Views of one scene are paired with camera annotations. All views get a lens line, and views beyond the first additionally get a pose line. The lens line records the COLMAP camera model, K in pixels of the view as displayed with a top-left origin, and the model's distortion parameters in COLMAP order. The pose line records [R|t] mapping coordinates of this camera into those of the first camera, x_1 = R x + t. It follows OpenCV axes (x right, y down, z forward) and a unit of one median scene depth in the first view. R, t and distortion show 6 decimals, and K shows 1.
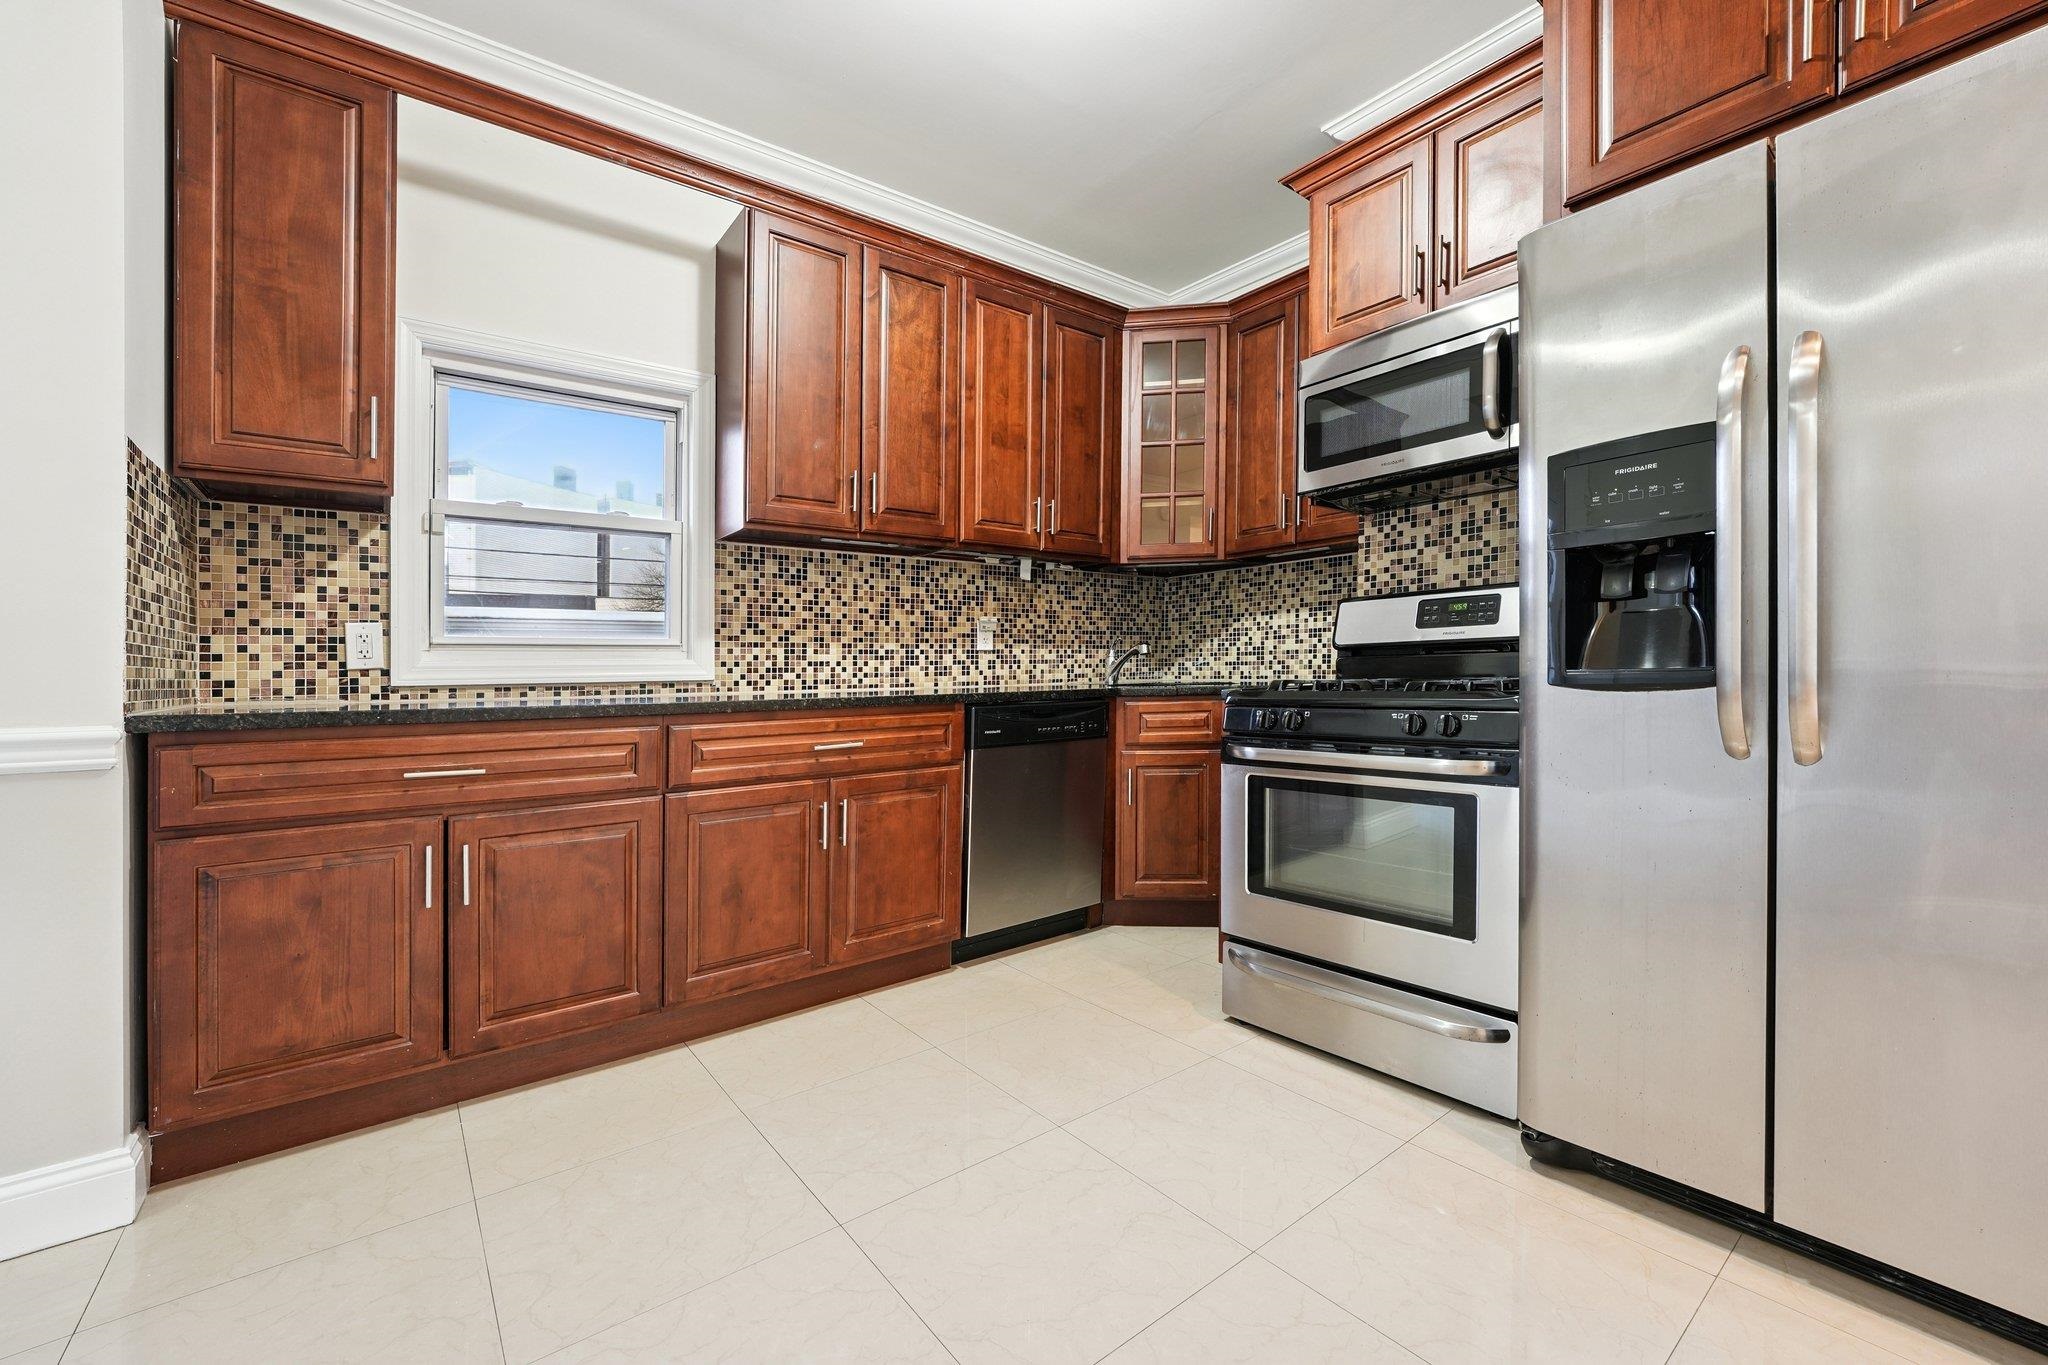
lens RADIAL K [[833.3, 0, 1008.0], [0, 833.3, 686.4], [0, 0, 1]] dist [-0.005497, 0.000347]
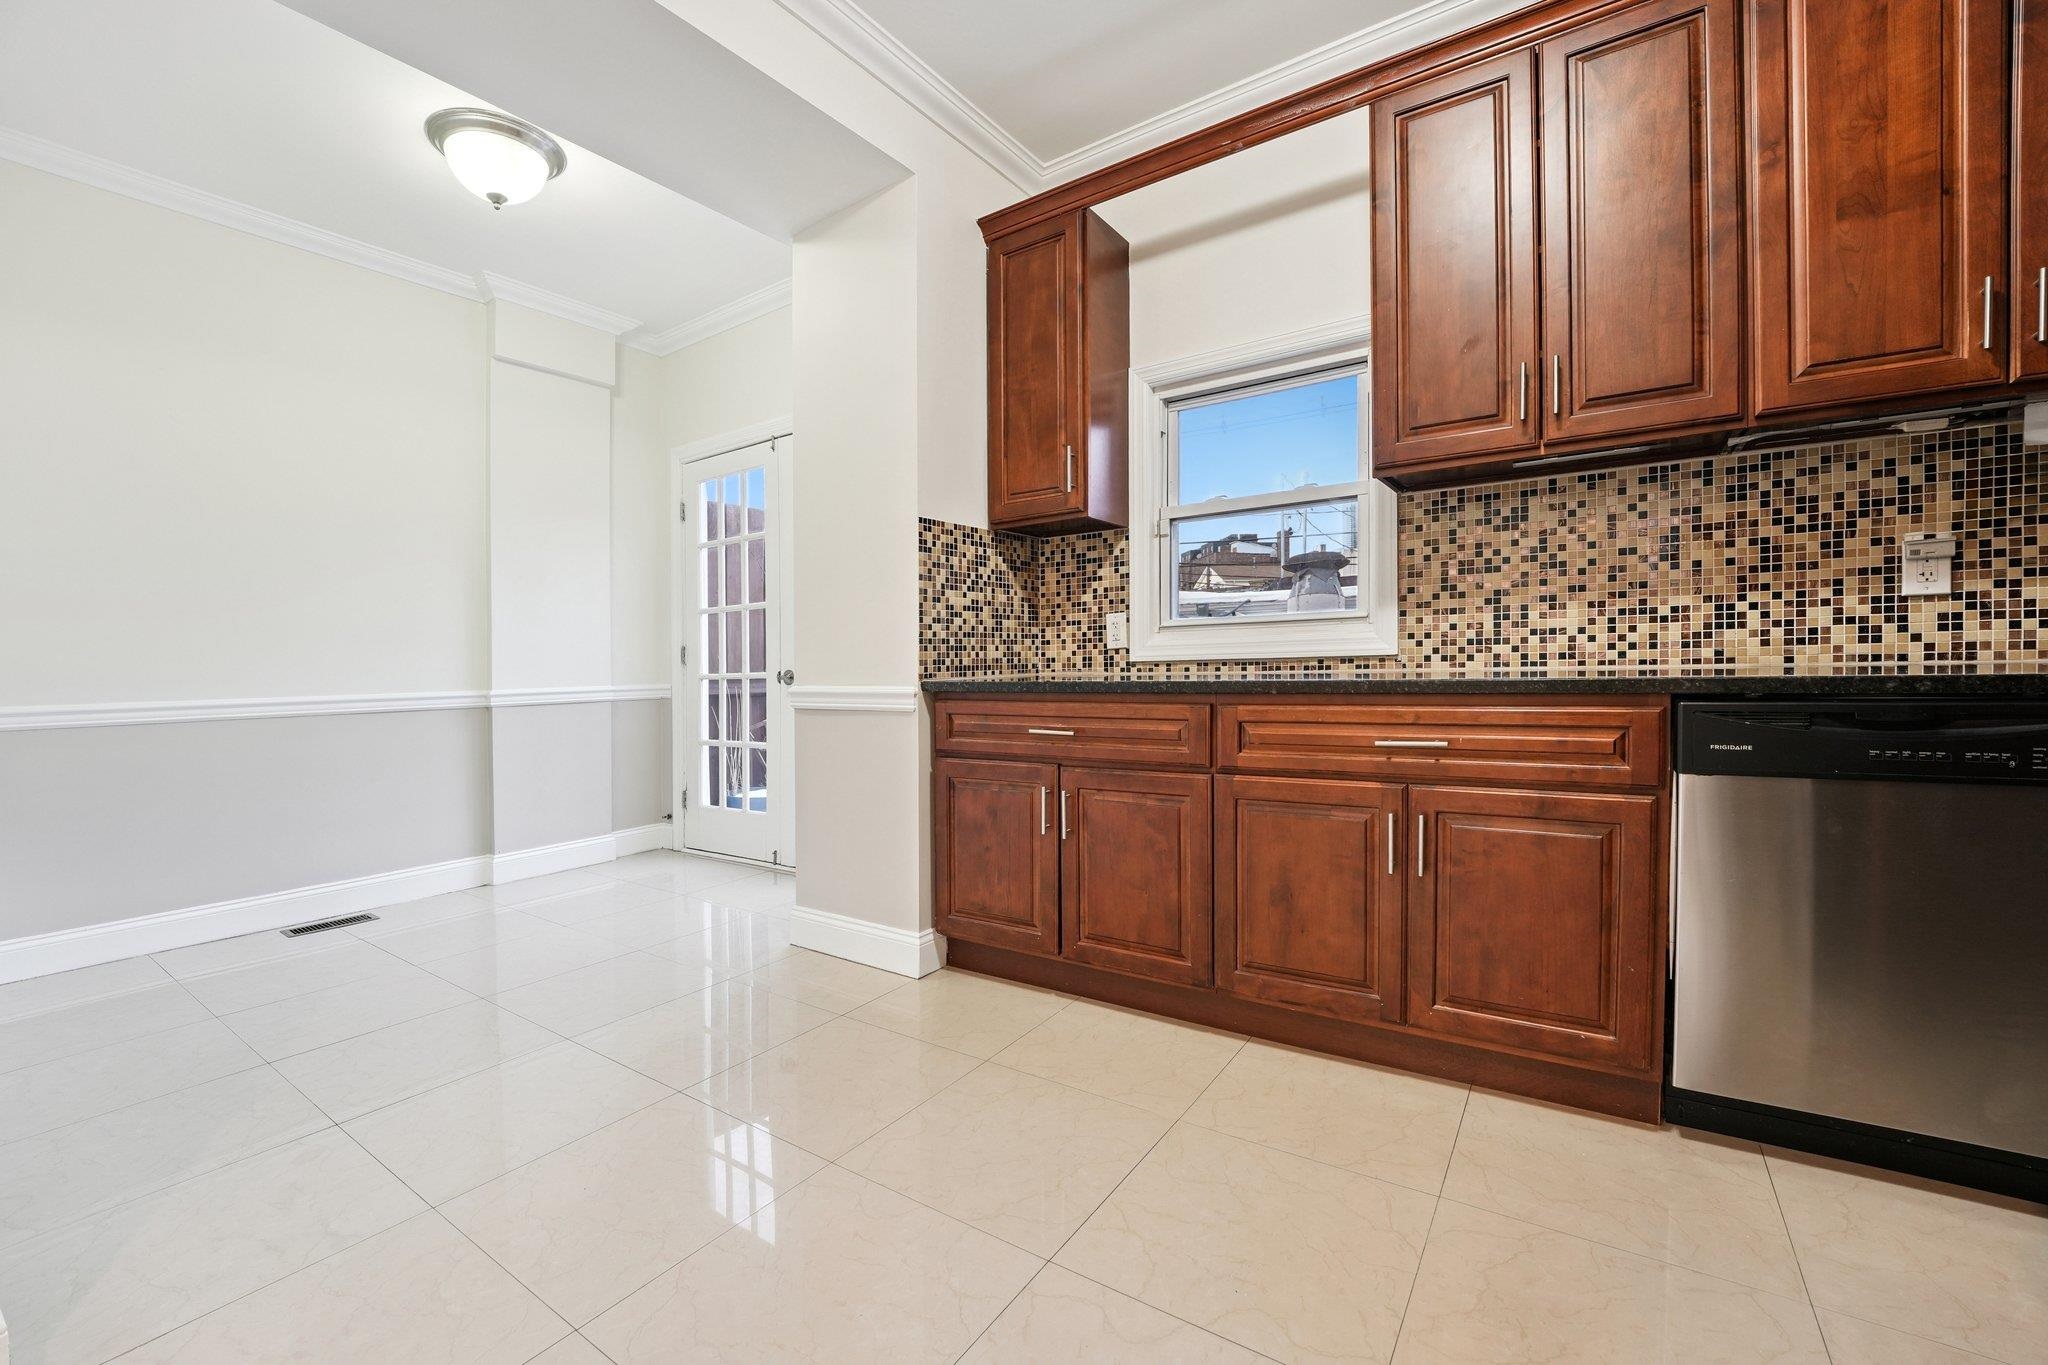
lens RADIAL K [[839.0, 0, 1042.2], [0, 839.0, 651.0], [0, 0, 1]] dist [-0.022381, 0.000045]
pose [[0.324976, -0.004582, -0.945711, 0.332036], [0.004985, 0.999983, -0.003132, -0.010195], [0.945709, -0.003697, 0.324993, 0.348566]]
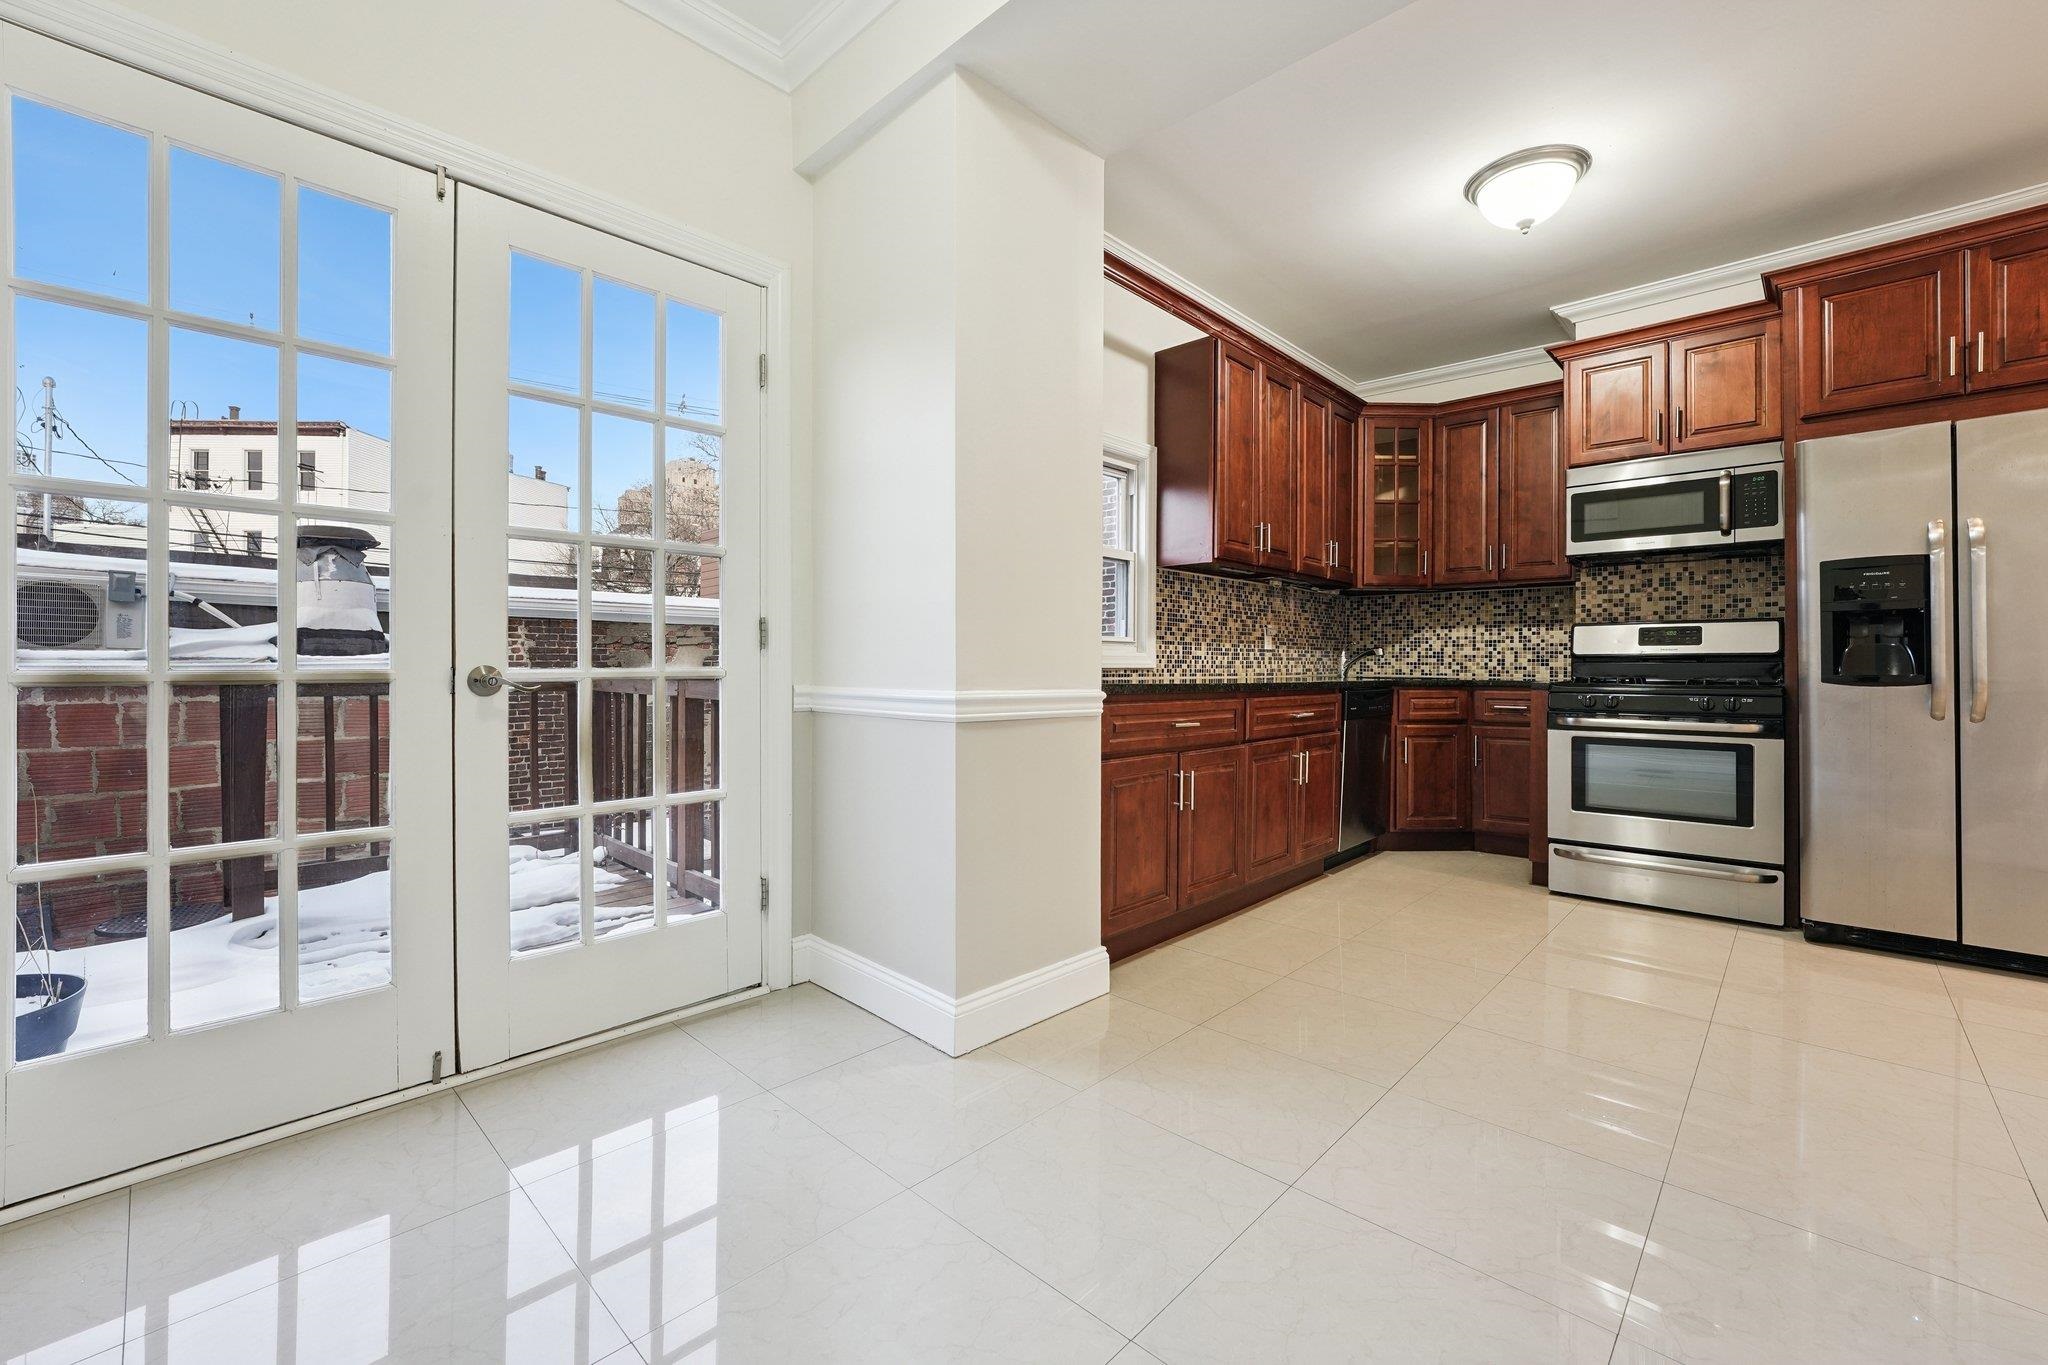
lens RADIAL K [[850.2, 0, 986.5], [0, 850.2, 656.6], [0, 0, 1]] dist [-0.000709, 0.000543]
pose [[0.988495, 0.024754, 0.149211, -0.795239], [-0.020931, 0.999412, -0.027140, 0.016475], [-0.149795, 0.023704, 0.988433, -0.327137]]
